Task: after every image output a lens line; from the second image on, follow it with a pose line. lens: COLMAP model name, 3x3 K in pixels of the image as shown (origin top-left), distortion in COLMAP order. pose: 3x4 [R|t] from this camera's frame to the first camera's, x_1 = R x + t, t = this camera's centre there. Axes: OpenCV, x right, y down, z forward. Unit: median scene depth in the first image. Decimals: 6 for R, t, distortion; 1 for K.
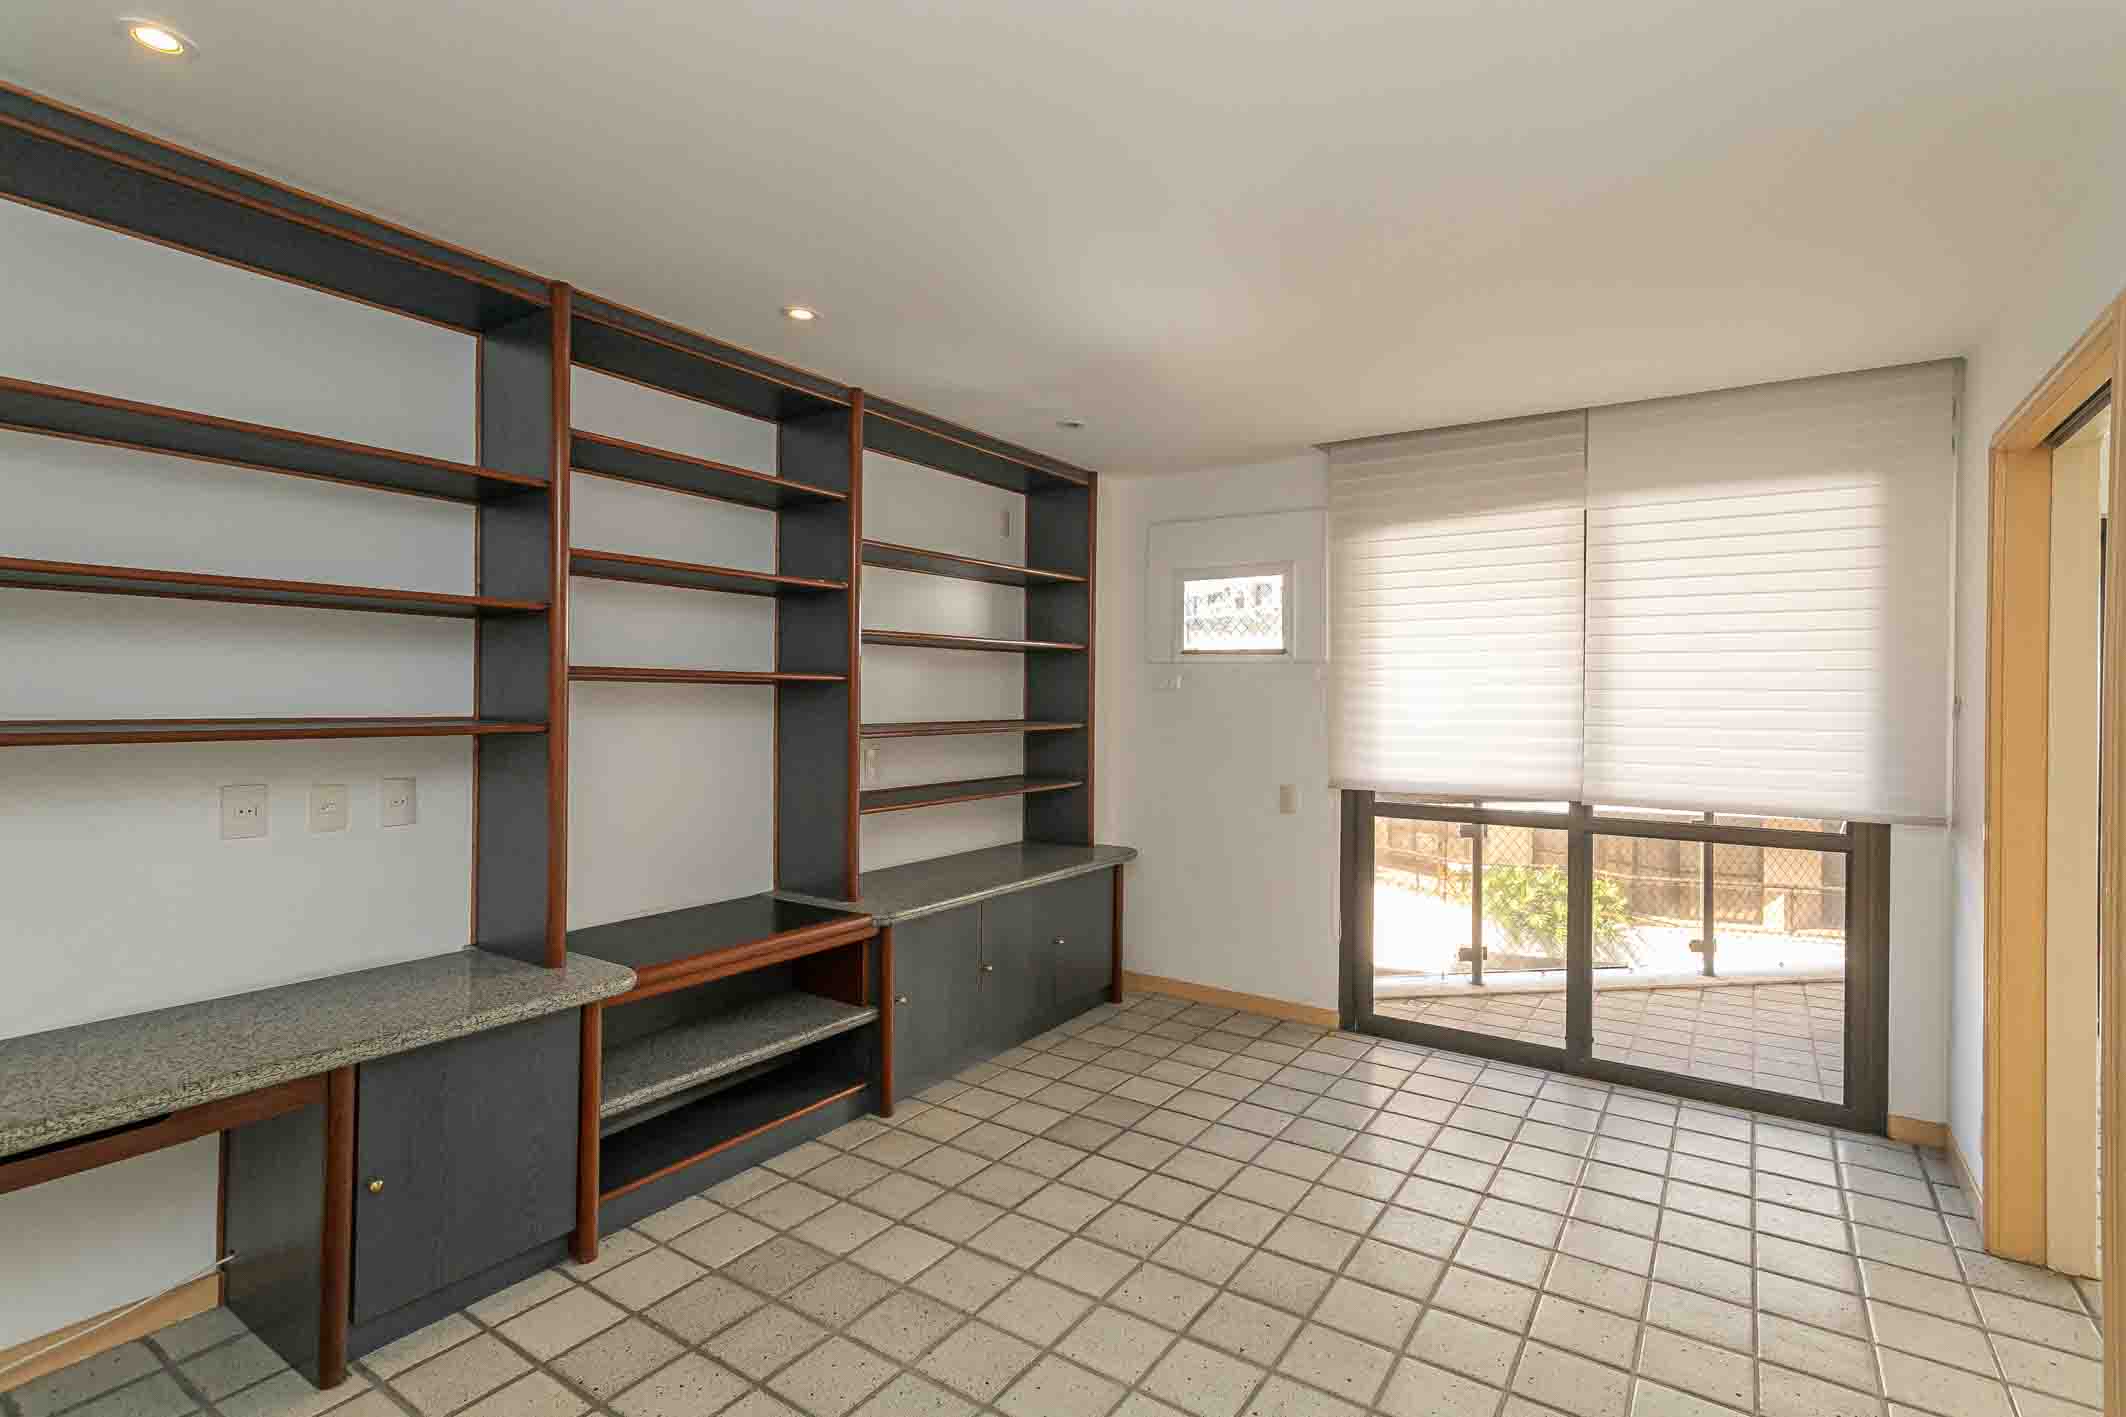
lens RADIAL K [[1016.4, 0, 1060.6], [0, 1016.4, 694.6], [0, 0, 1]] dist [0.006448, 0.000388]
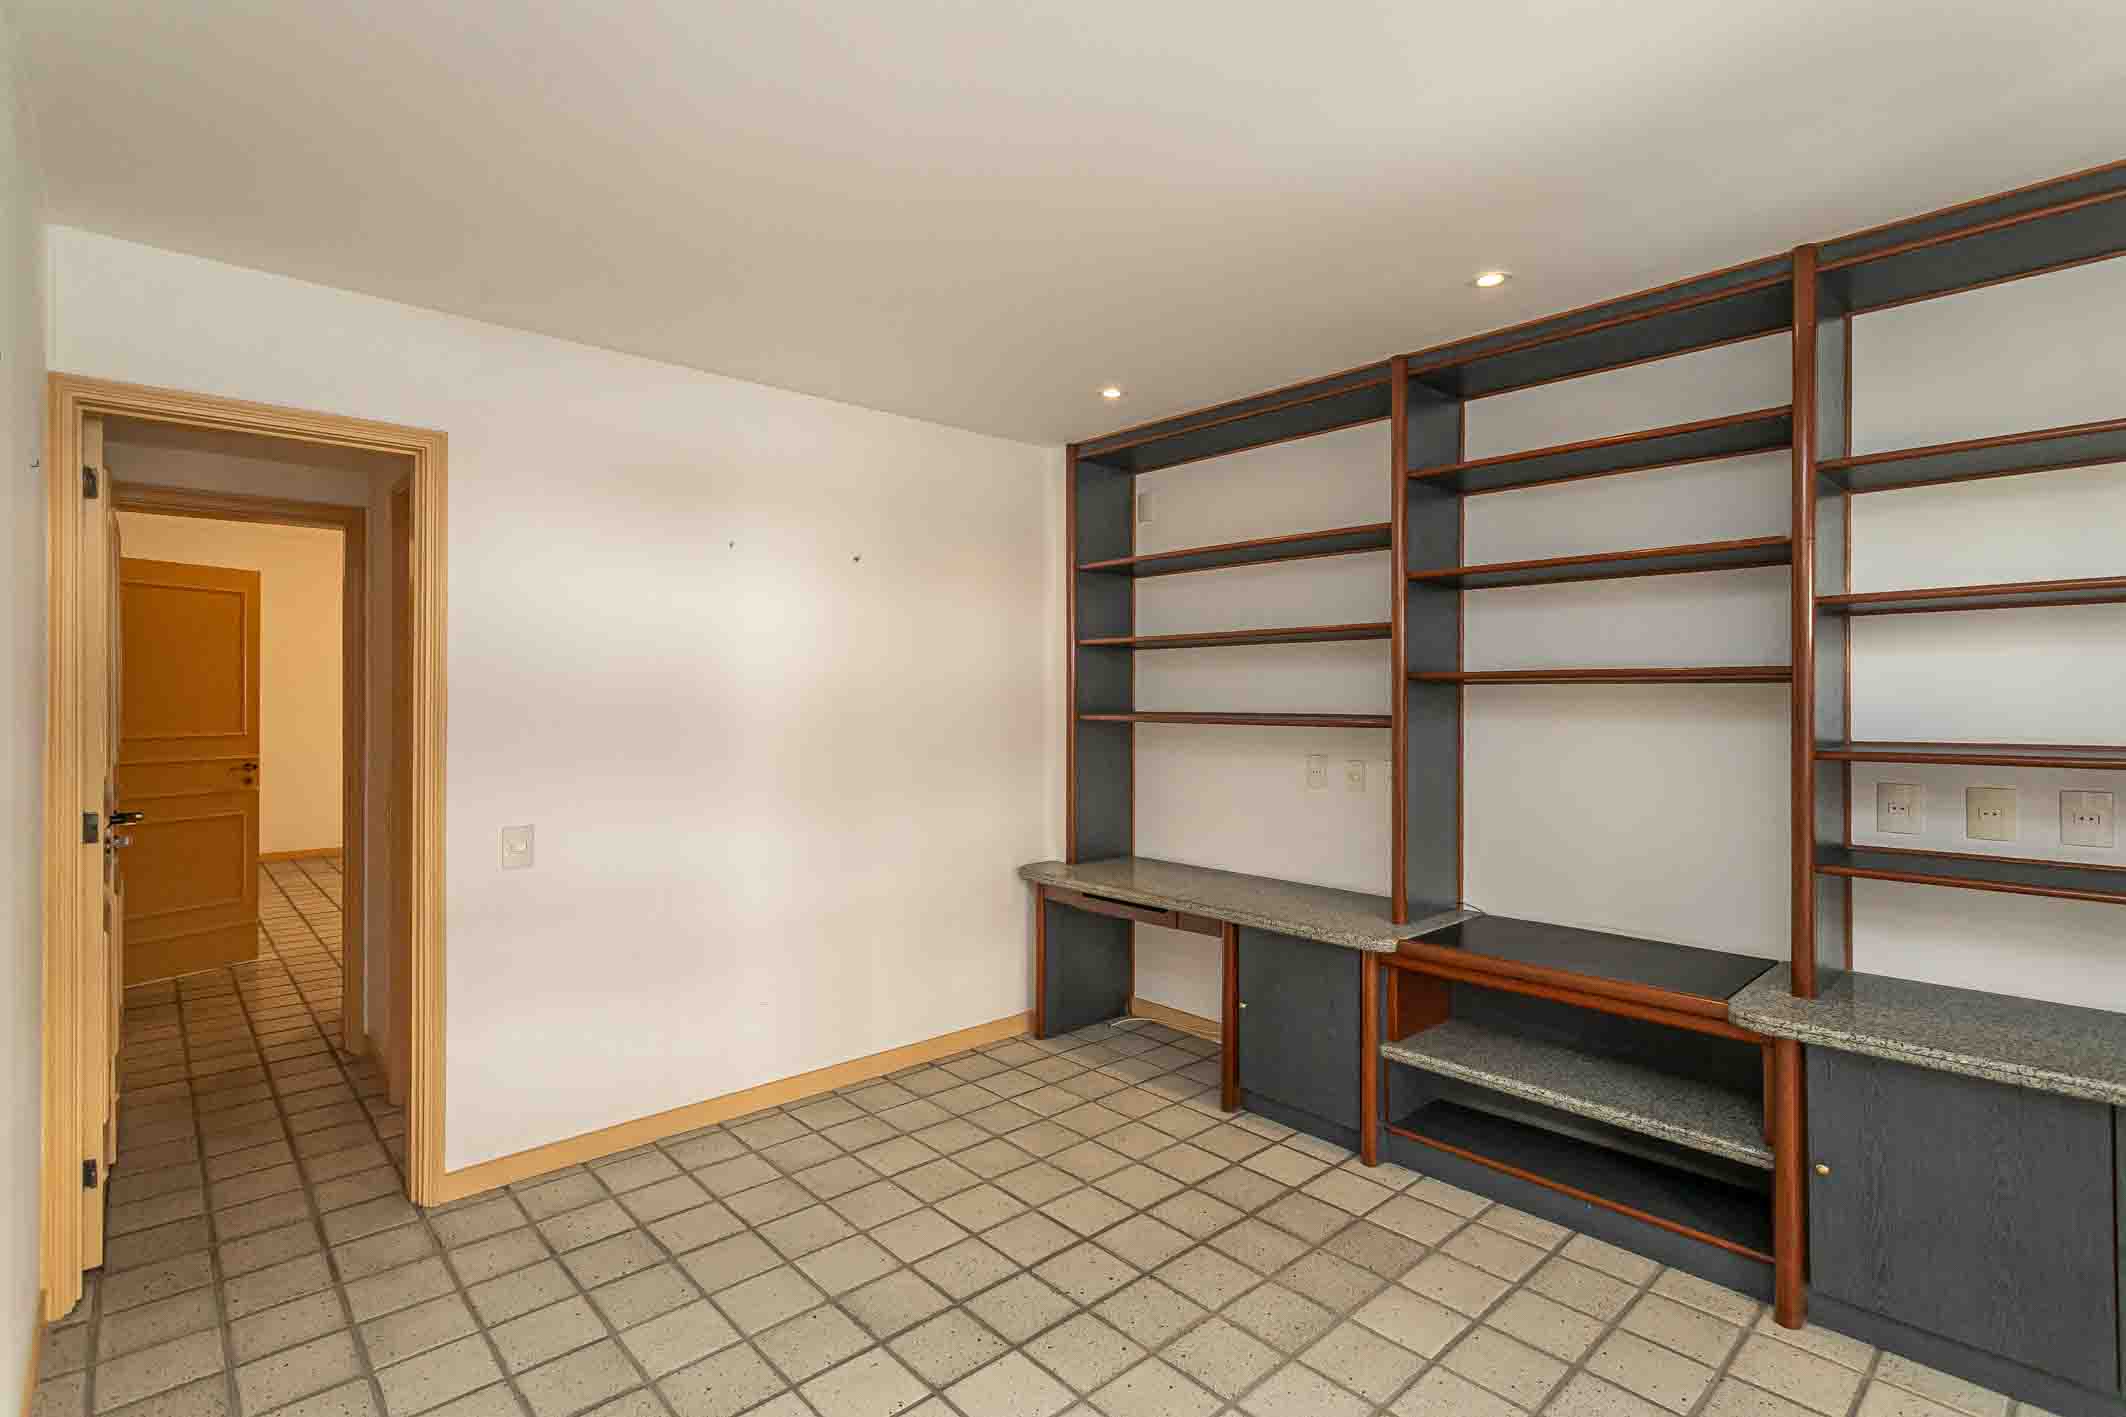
lens RADIAL K [[1016.4, 0, 1053.8], [0, 1016.4, 700.0], [0, 0, 1]] dist [0.006448, 0.000388]
pose [[-0.236588, -0.010575, -0.971552, 0.778575], [-0.009635, 0.999917, -0.008537, 0.019199], [0.971562, 0.007341, -0.236670, 0.896205]]
